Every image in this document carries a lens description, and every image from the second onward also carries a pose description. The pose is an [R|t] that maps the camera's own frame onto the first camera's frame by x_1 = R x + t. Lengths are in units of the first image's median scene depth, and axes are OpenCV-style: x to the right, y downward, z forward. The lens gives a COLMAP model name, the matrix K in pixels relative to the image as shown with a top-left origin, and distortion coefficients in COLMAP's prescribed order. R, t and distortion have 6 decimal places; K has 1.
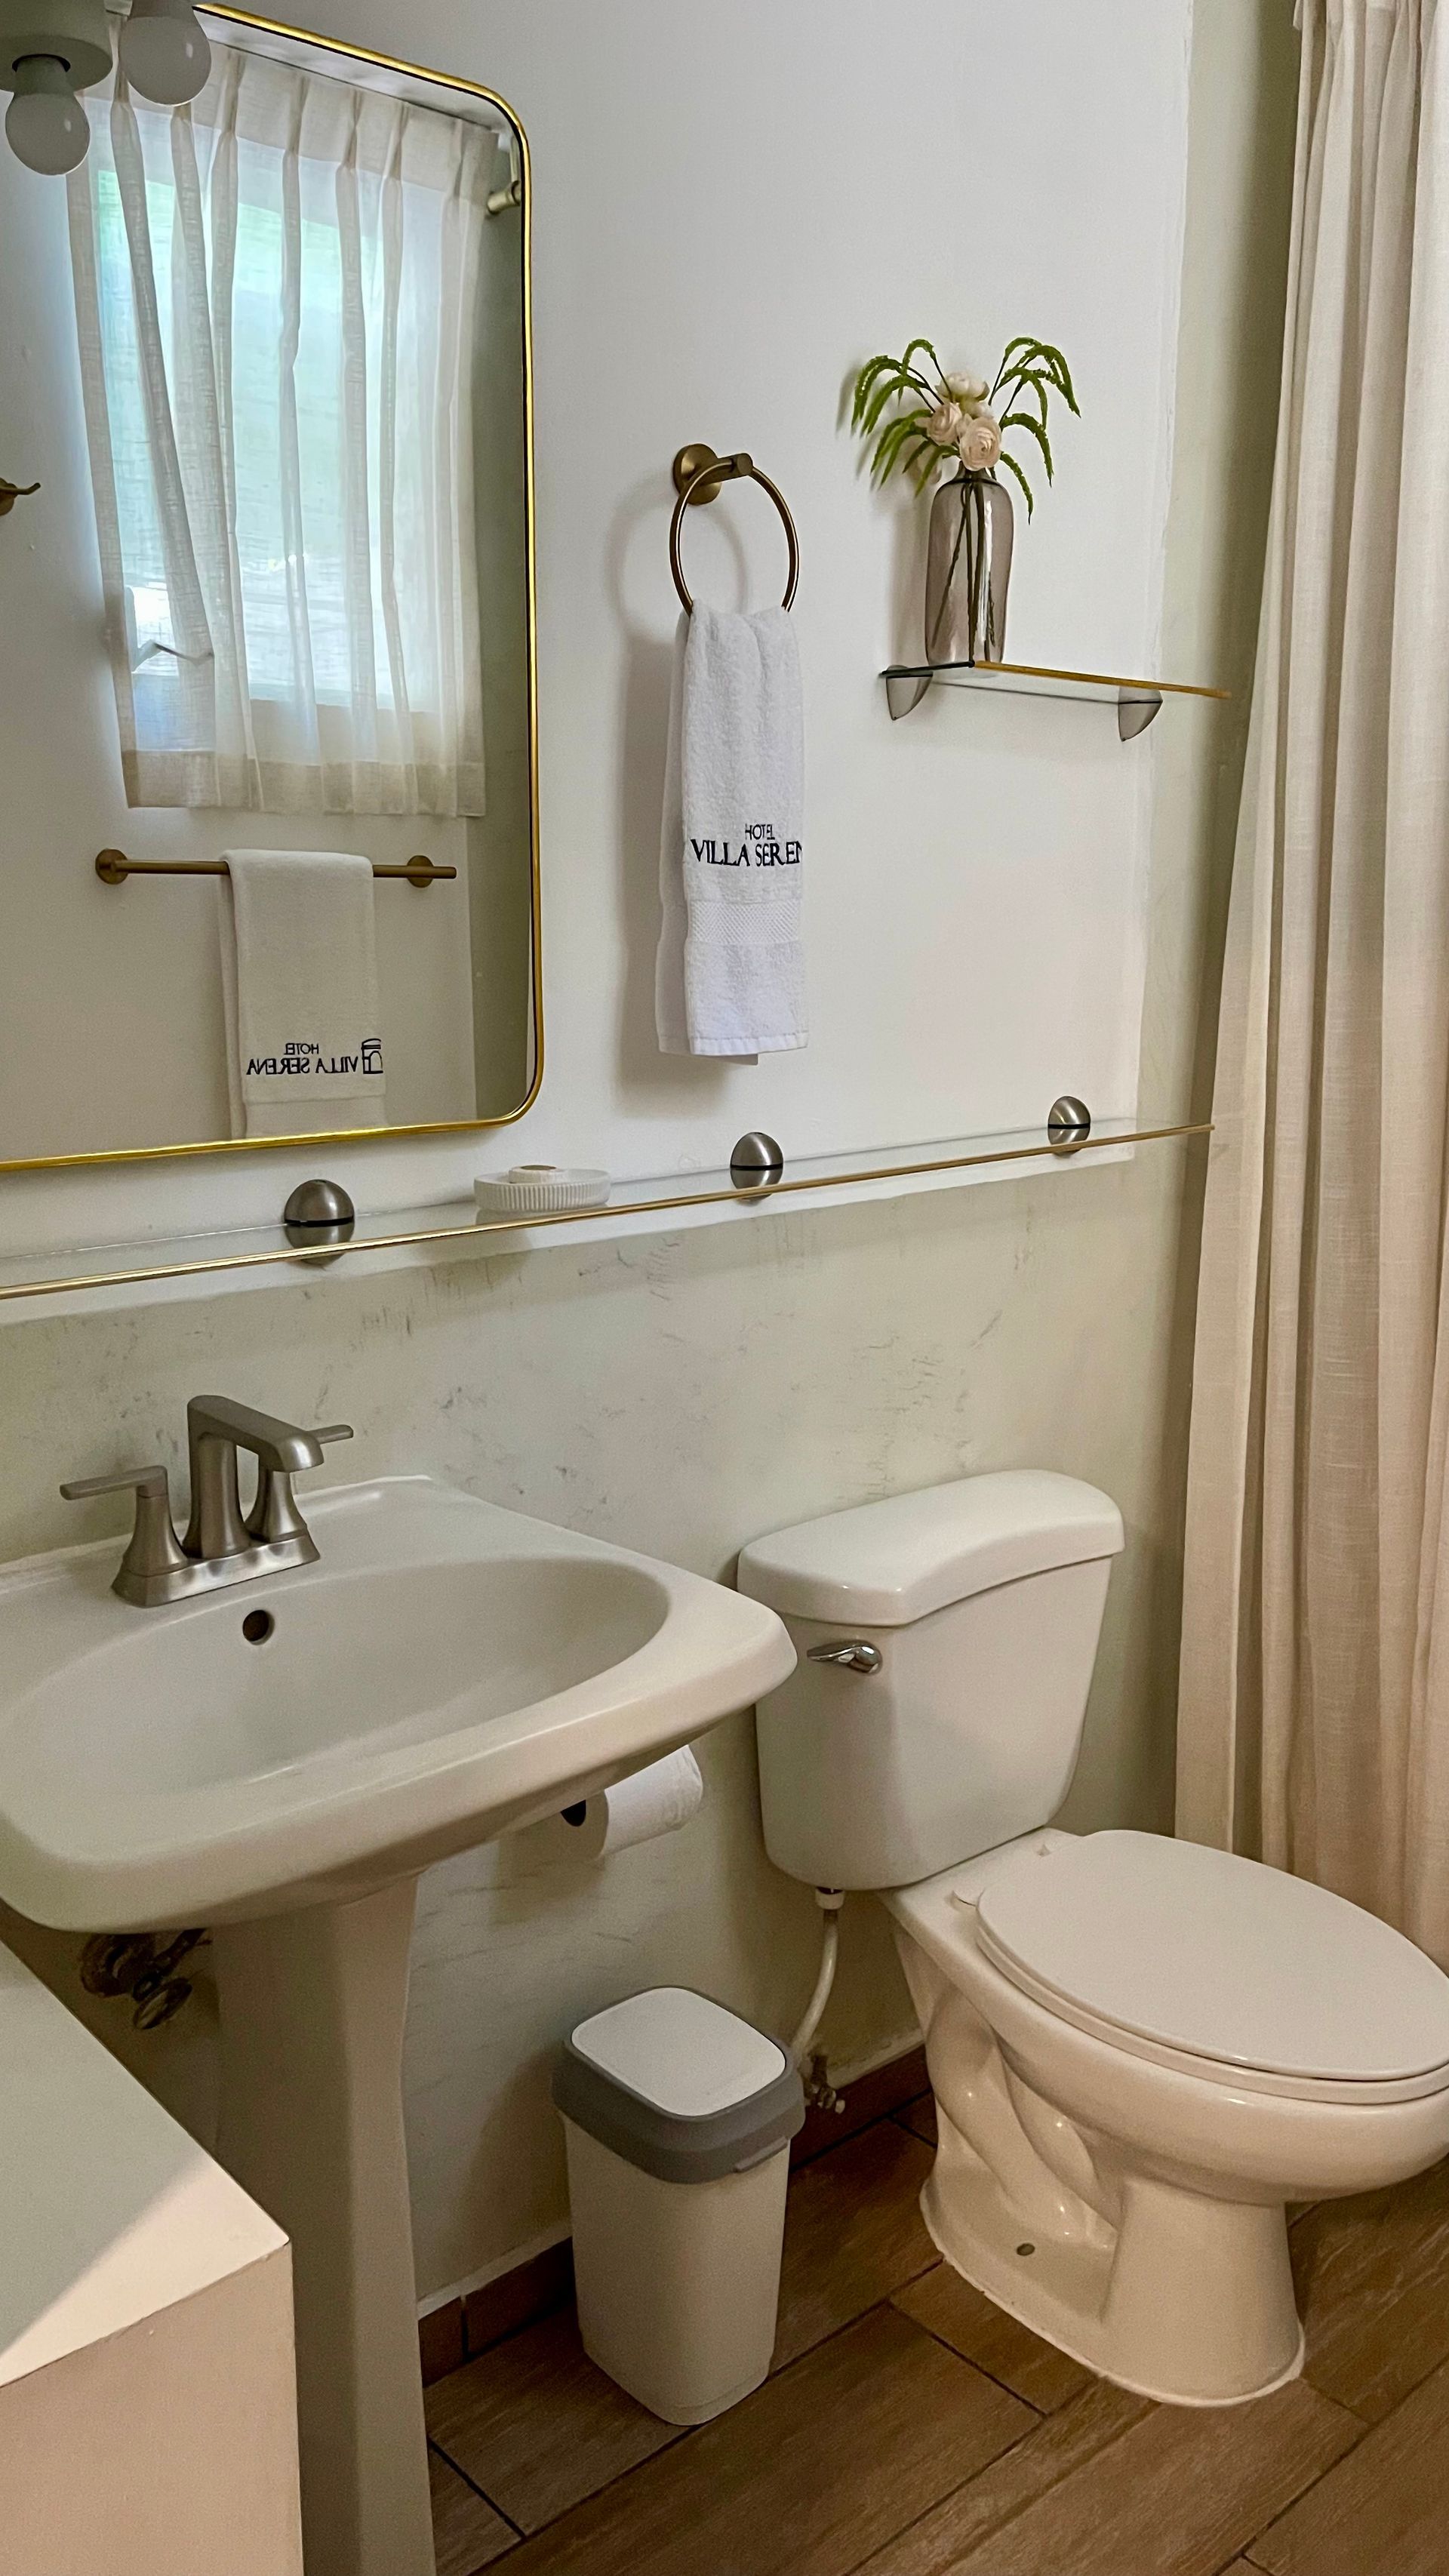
lens RADIAL K [[1963.3, 0, 724.5], [0, 1963.3, 1288.0], [0, 0, 1]] dist [0.078111, -0.216310]
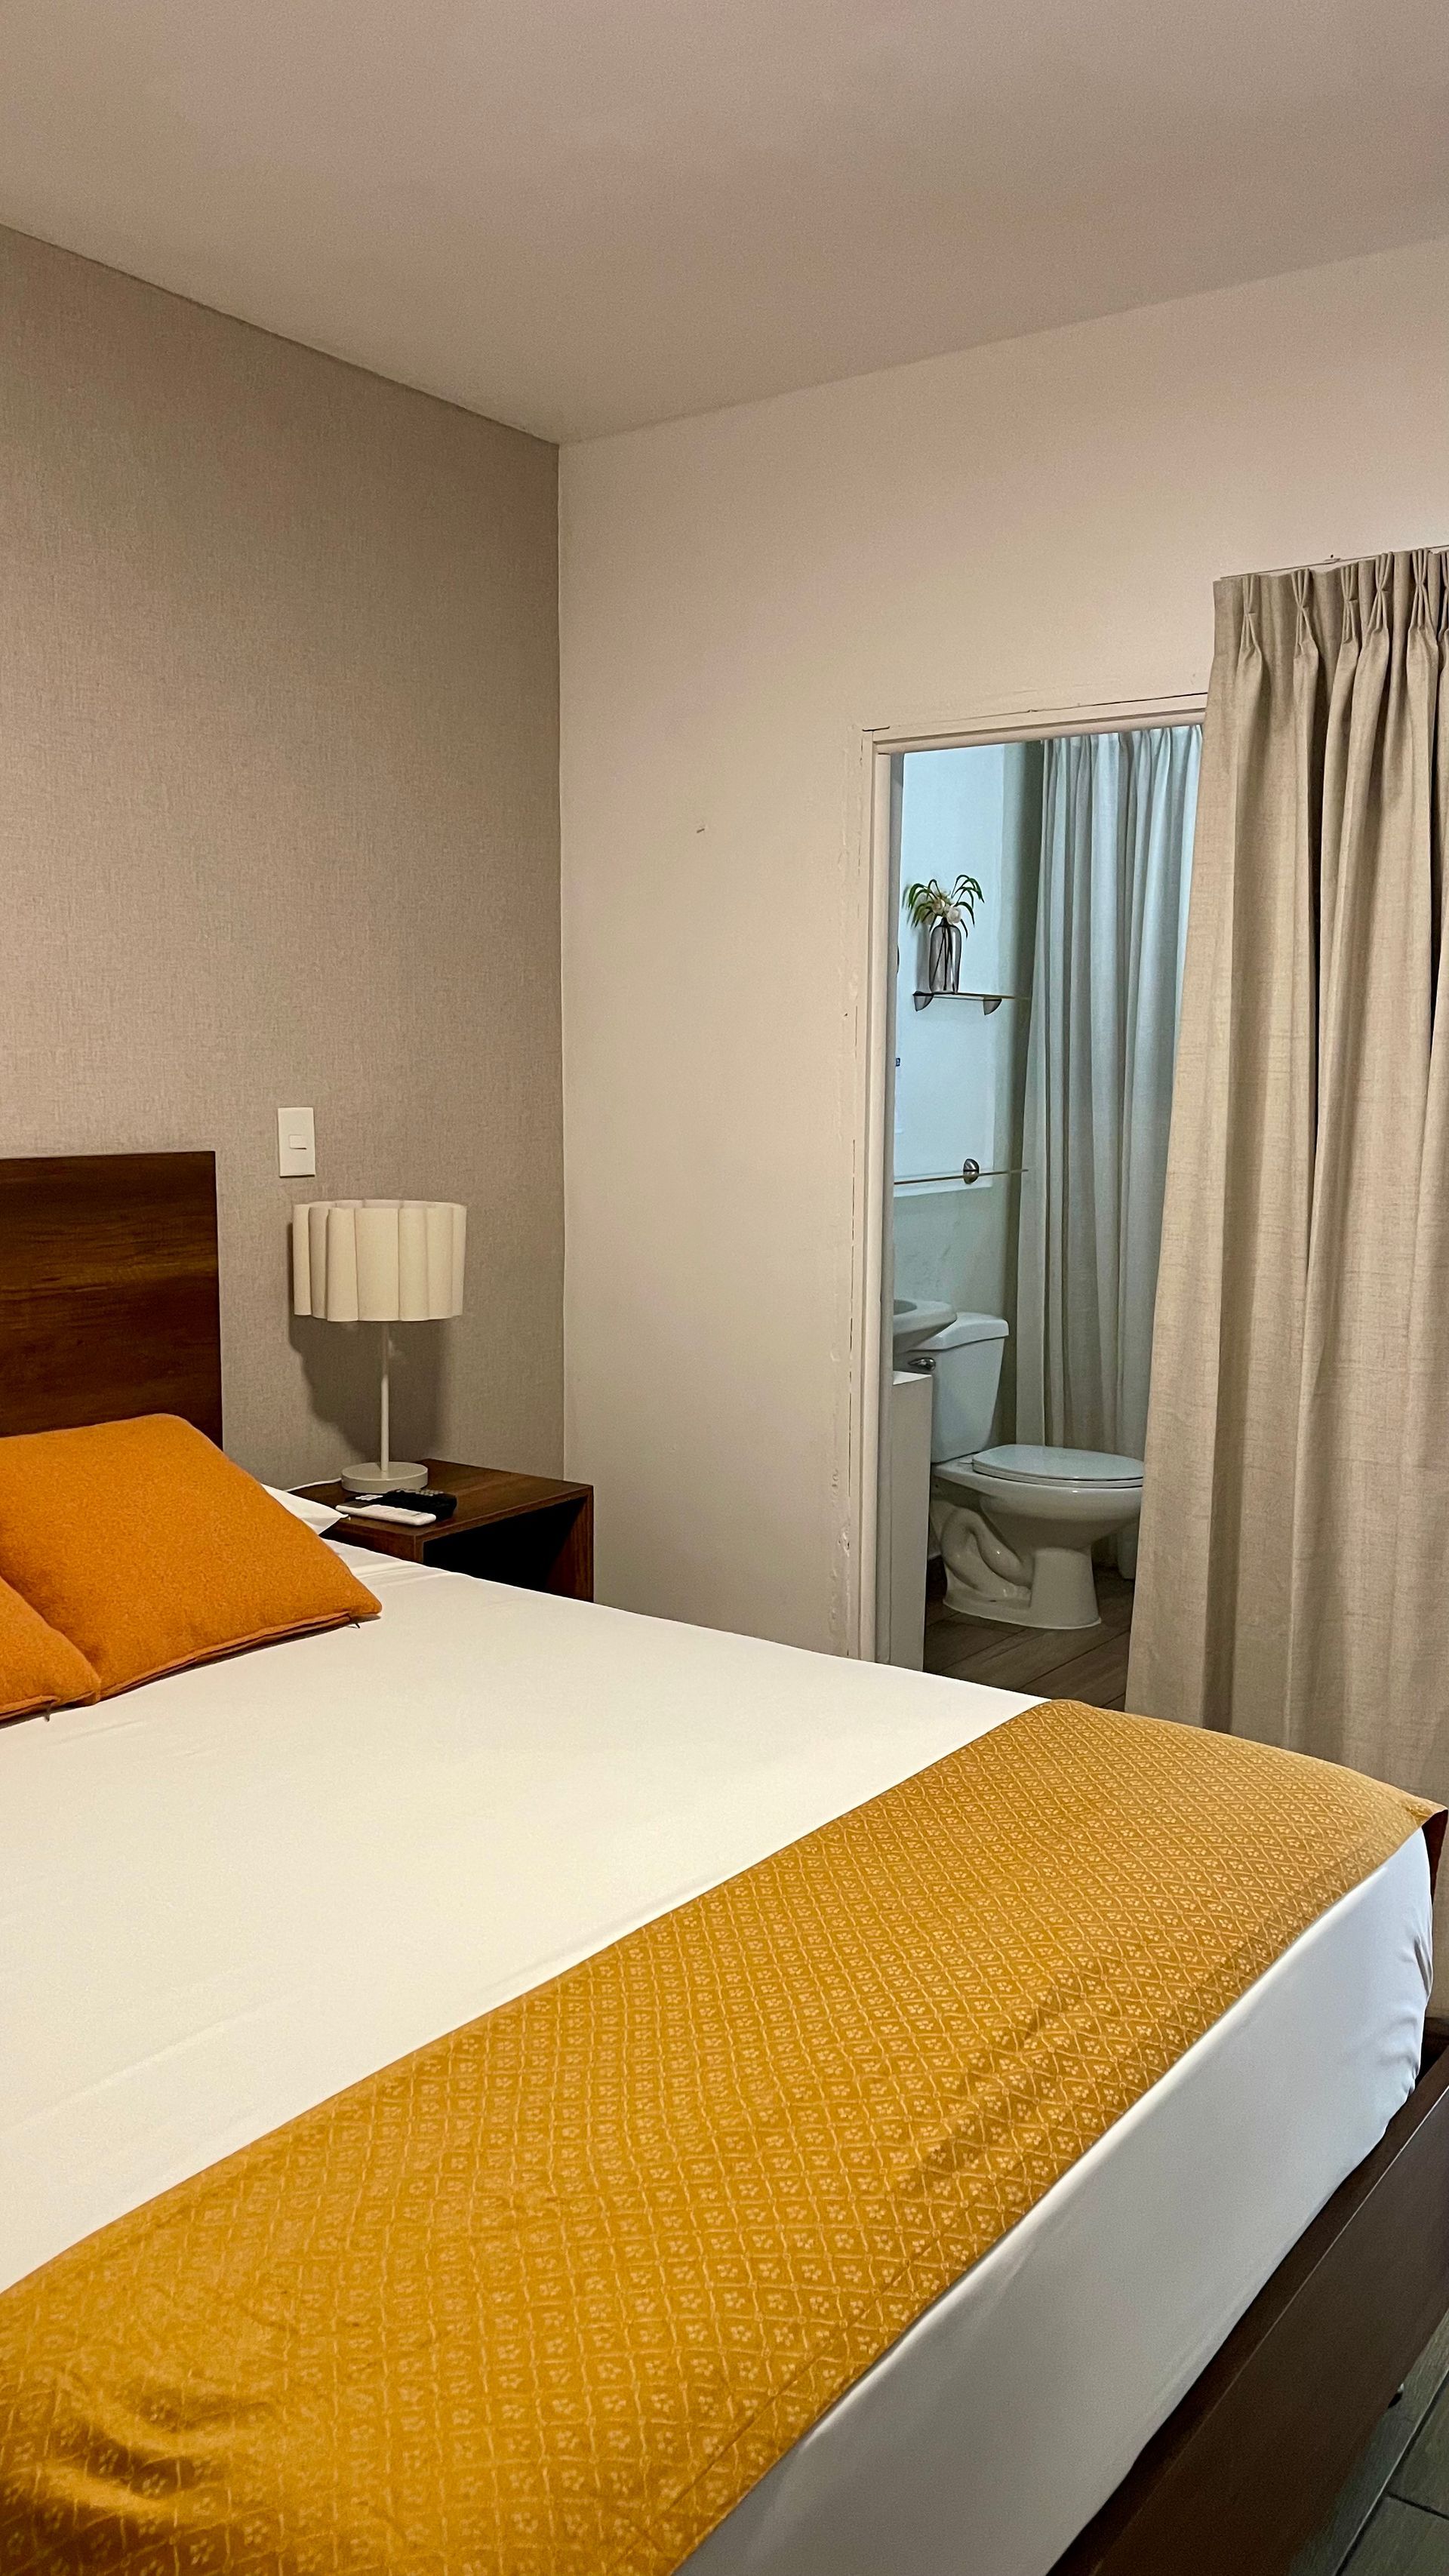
lens RADIAL K [[1963.3, 0, 724.5], [0, 1963.3, 1288.0], [0, 0, 1]] dist [0.078111, -0.216310]
pose [[0.977021, -0.022721, 0.211928, -0.728659], [0.039633, 0.996327, -0.075901, 0.266635], [-0.209425, 0.082557, 0.974333, -1.466269]]
